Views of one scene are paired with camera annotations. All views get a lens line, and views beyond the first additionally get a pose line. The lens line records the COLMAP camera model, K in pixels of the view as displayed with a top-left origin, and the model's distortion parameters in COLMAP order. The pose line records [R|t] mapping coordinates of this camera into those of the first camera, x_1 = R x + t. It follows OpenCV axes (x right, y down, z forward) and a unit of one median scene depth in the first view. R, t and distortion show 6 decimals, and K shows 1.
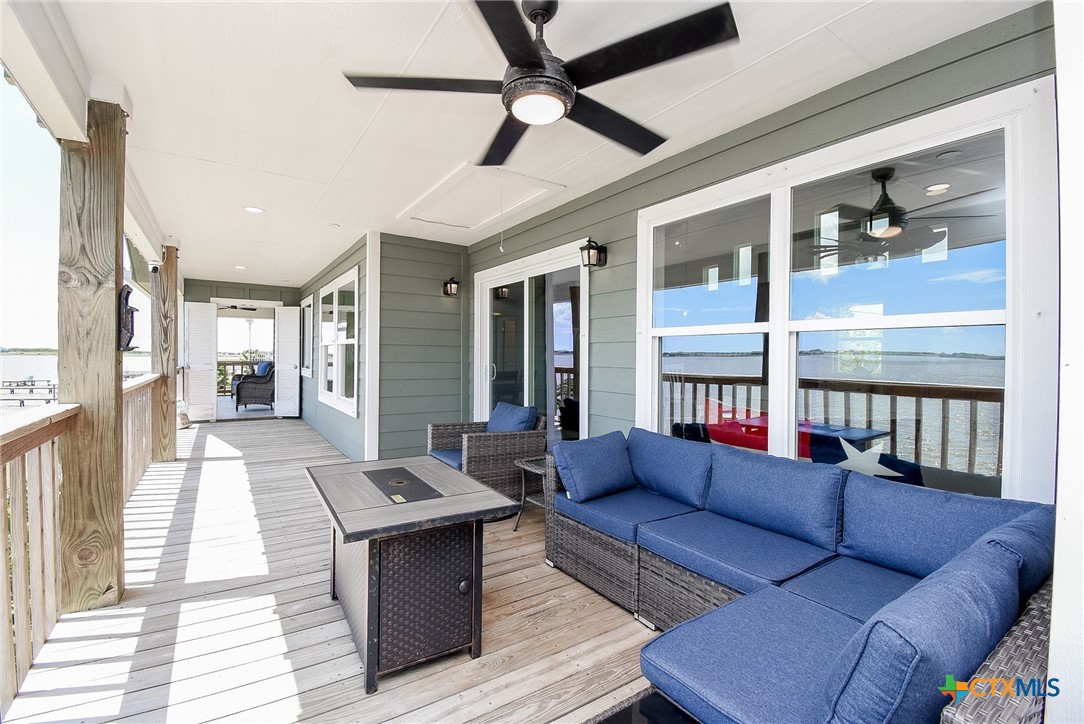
lens RADIAL K [[479.1, 0, 537.1], [0, 479.1, 366.8], [0, 0, 1]] dist [-0.003003, -0.000347]
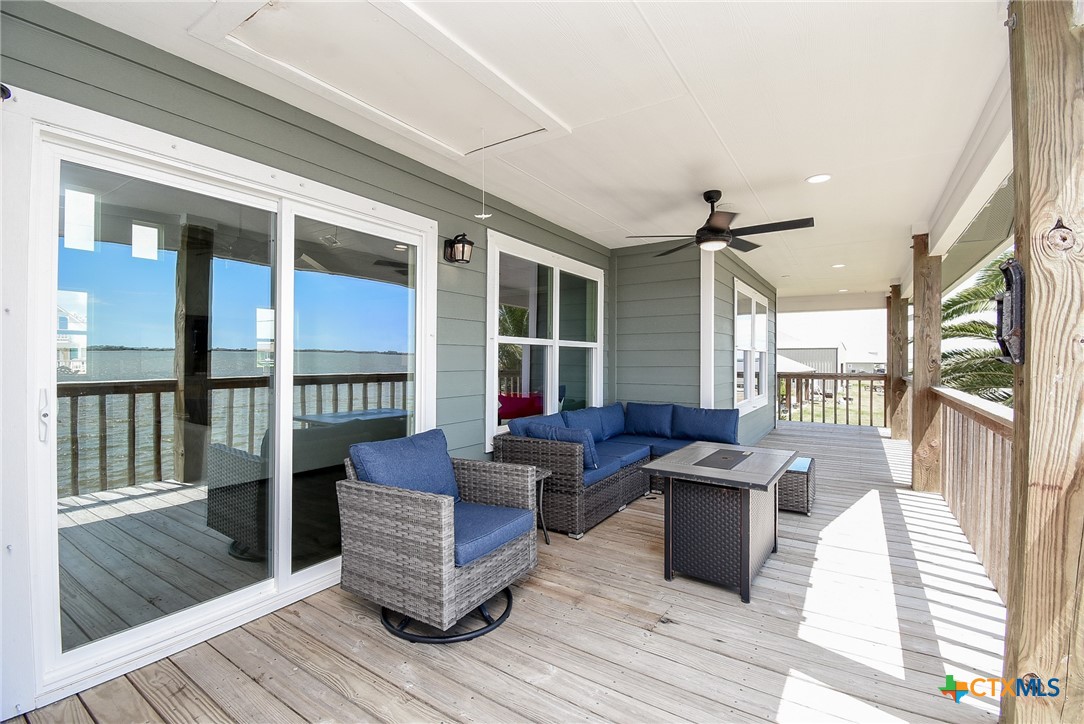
lens RADIAL K [[479.1, 0, 537.5], [0, 479.1, 355.8], [0, 0, 1]] dist [-0.003003, -0.000347]
pose [[-0.385930, -0.009698, 0.922477, -0.774084], [0.005619, 0.999901, 0.012863, -0.037536], [-0.922511, 0.010148, -0.385838, 1.172574]]
